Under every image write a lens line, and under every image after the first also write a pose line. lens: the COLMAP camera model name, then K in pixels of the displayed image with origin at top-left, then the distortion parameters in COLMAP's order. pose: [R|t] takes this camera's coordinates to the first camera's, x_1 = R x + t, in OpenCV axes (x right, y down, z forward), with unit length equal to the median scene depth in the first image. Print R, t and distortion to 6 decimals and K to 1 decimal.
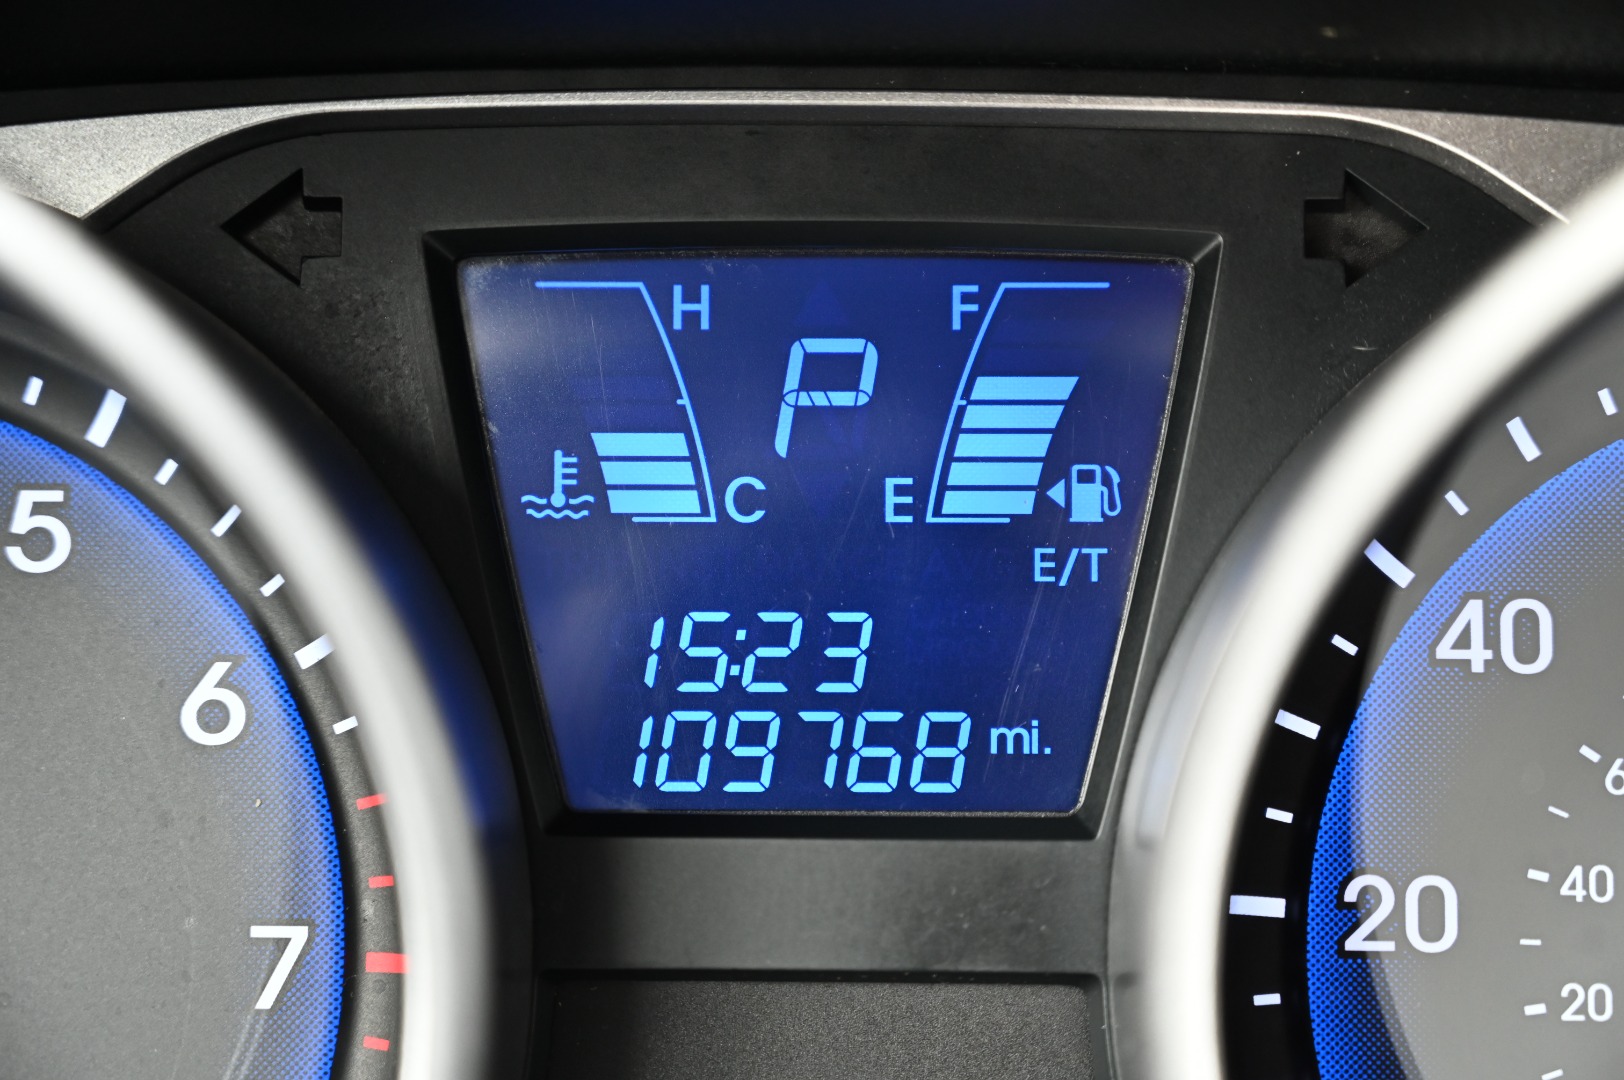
lens RADIAL K [[3402.8, 0, 807.2], [0, 3402.8, 533.4], [0, 0, 1]] dist [0.030120, 0.000000]
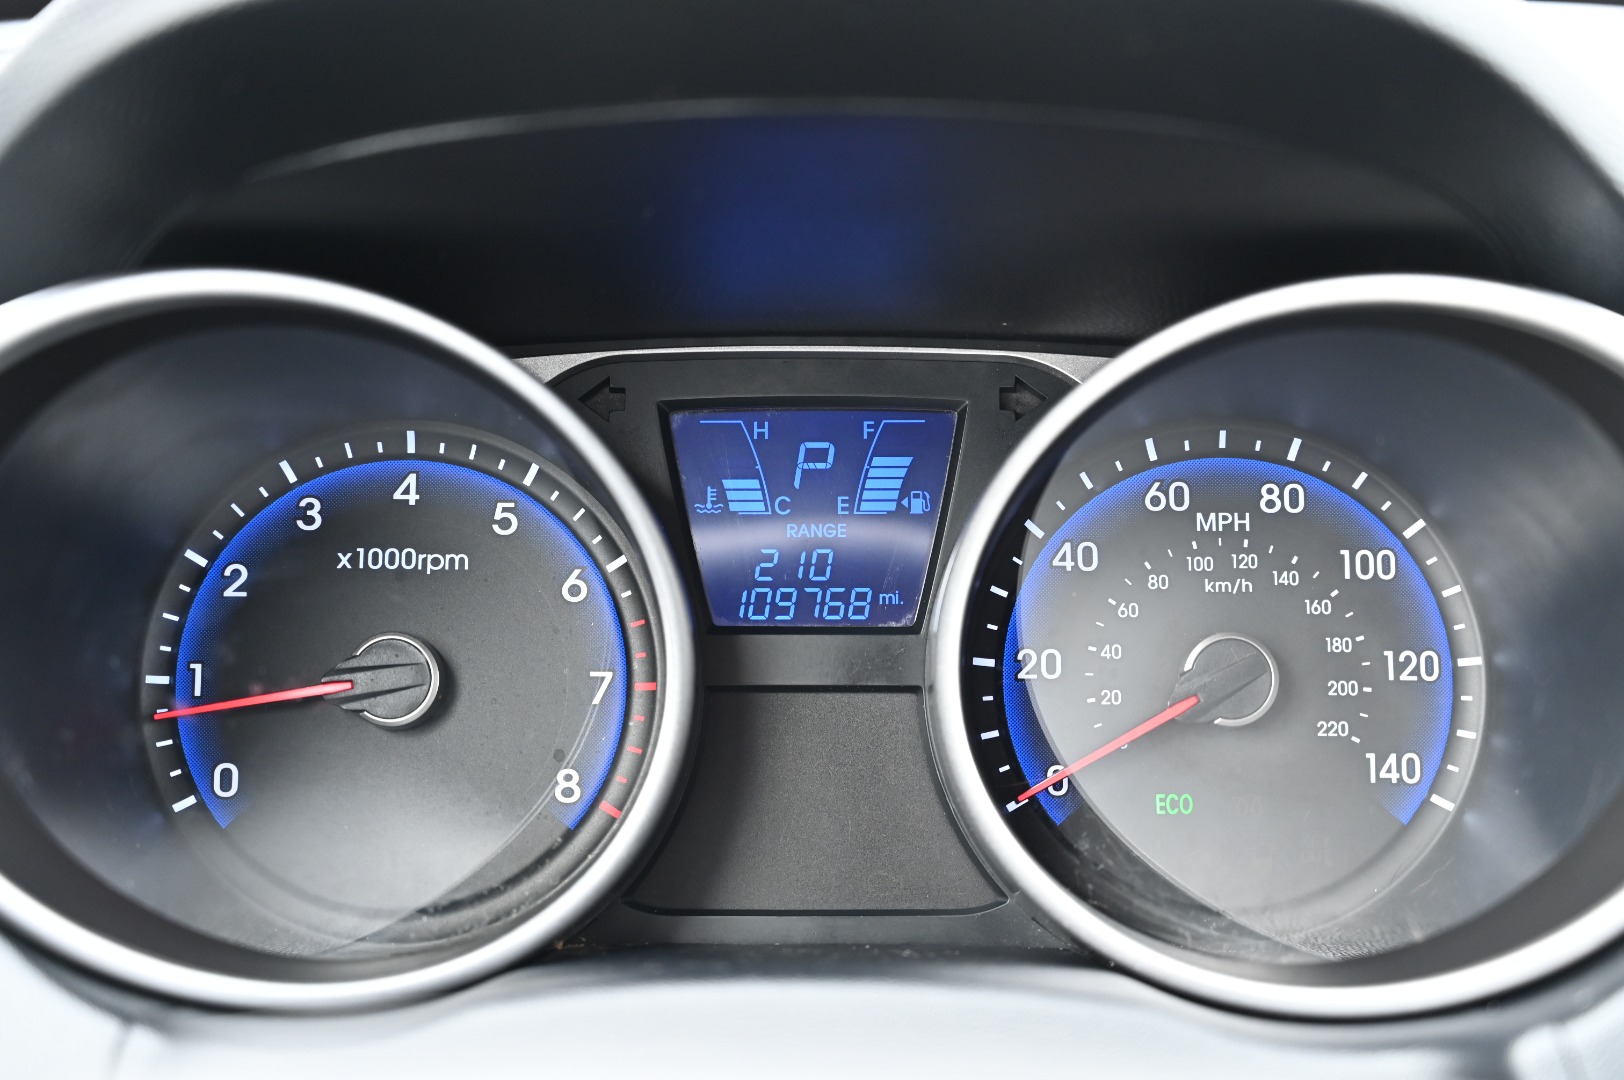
lens RADIAL K [[2496.0, 0, 815.4], [0, 2496.0, 545.3], [0, 0, 1]] dist [0.015753, 0.000000]
pose [[0.999725, -0.003617, 0.023159, -0.037330], [0.004780, 0.998718, -0.050388, 0.114777], [-0.022947, 0.050485, 0.998461, -0.868793]]
